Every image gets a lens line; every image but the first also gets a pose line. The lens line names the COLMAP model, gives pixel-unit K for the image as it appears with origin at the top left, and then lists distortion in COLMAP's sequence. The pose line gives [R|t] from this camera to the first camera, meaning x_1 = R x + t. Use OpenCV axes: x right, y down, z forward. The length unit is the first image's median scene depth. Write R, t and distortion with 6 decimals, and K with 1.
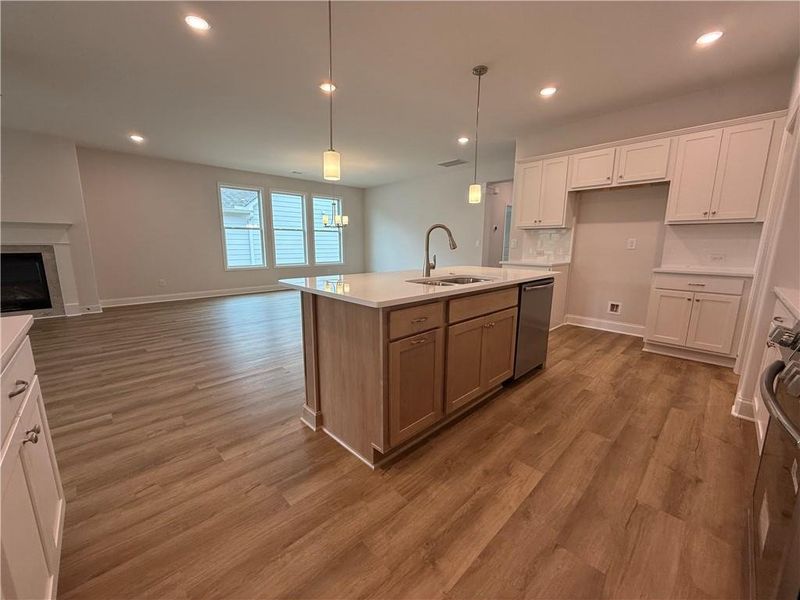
lens RADIAL K [[319.3, 0, 397.5], [0, 319.3, 300.5], [0, 0, 1]] dist [0.000595, -0.000241]
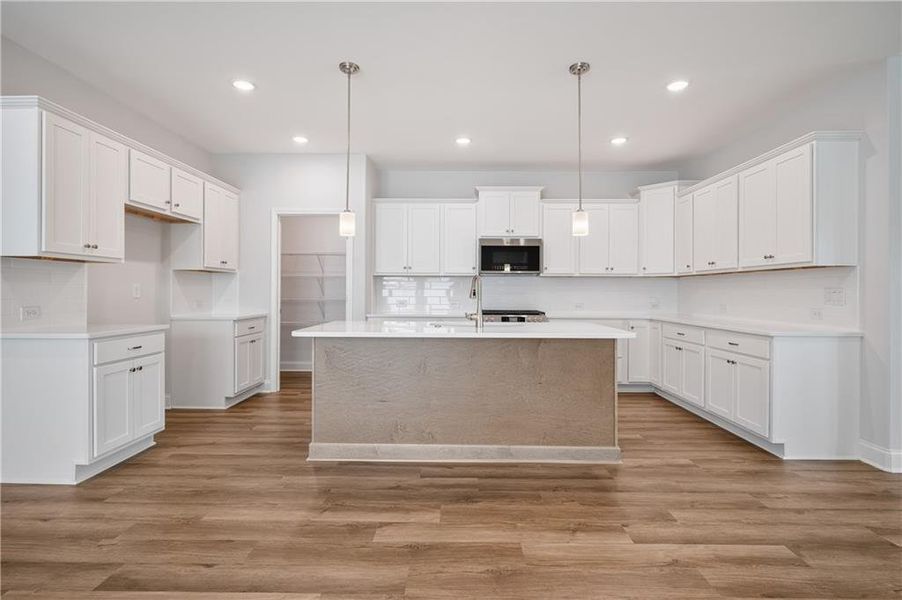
lens RADIAL K [[441.1, 0, 453.3], [0, 441.1, 292.2], [0, 0, 1]] dist [0.000177, -0.000391]
pose [[-0.714559, -0.006169, 0.699548, -0.715957], [0.116296, 0.985000, 0.127478, -0.325218], [-0.689841, 0.172445, -0.703123, 1.806895]]
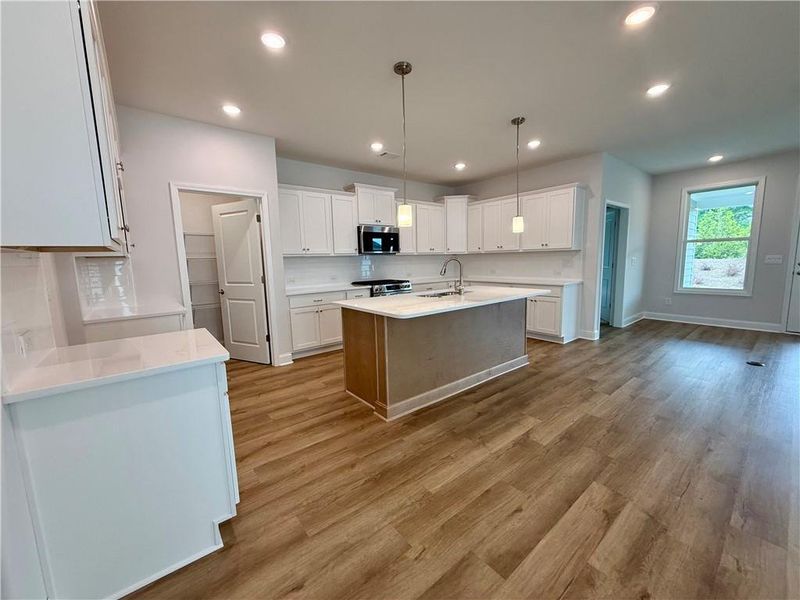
lens RADIAL K [[319.3, 0, 397.5], [0, 319.3, 300.5], [0, 0, 1]] dist [0.000595, -0.000241]
pose [[-0.995880, 0.008566, 0.090279, 0.221593], [0.035545, 0.952740, 0.301700, -0.434035], [-0.083428, 0.303666, -0.949119, 2.138801]]
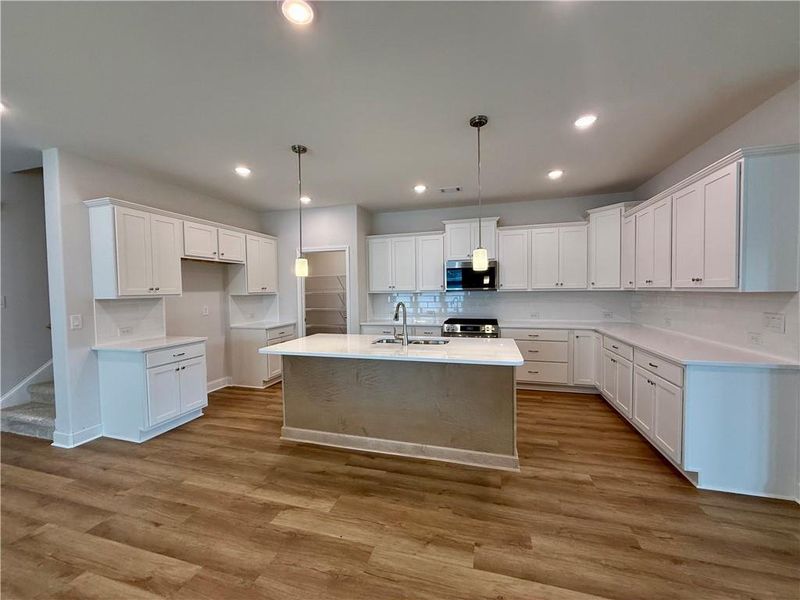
lens RADIAL K [[319.3, 0, 397.5], [0, 319.3, 300.5], [0, 0, 1]] dist [0.000595, -0.000241]
pose [[-0.499230, -0.024873, 0.866113, -0.847332], [0.165883, 0.978355, 0.123712, -0.355977], [-0.850442, 0.205434, -0.484298, 1.438559]]
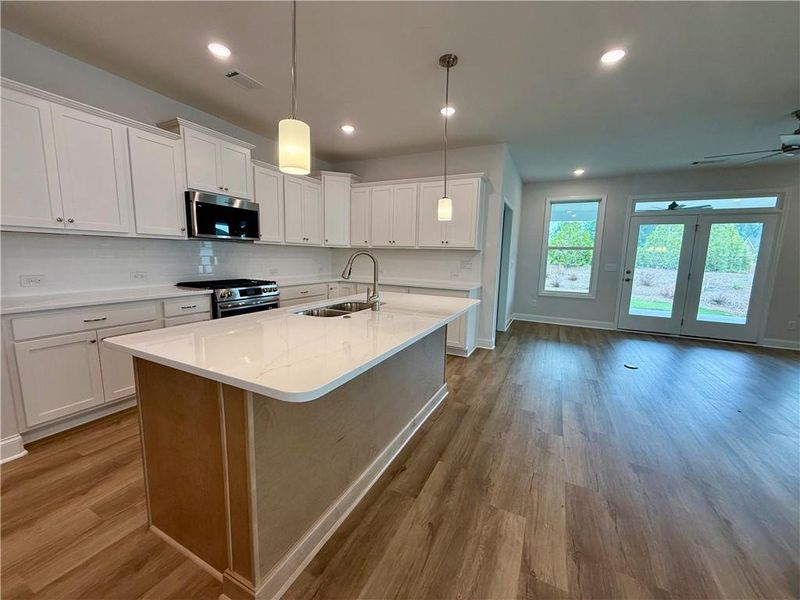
lens RADIAL K [[319.3, 0, 397.5], [0, 319.3, 300.5], [0, 0, 1]] dist [0.000595, -0.000241]
pose [[-0.940706, 0.019746, -0.338648, 0.301390], [-0.088849, 0.949111, 0.302150, -0.335033], [0.327381, 0.314323, -0.891080, 1.636447]]
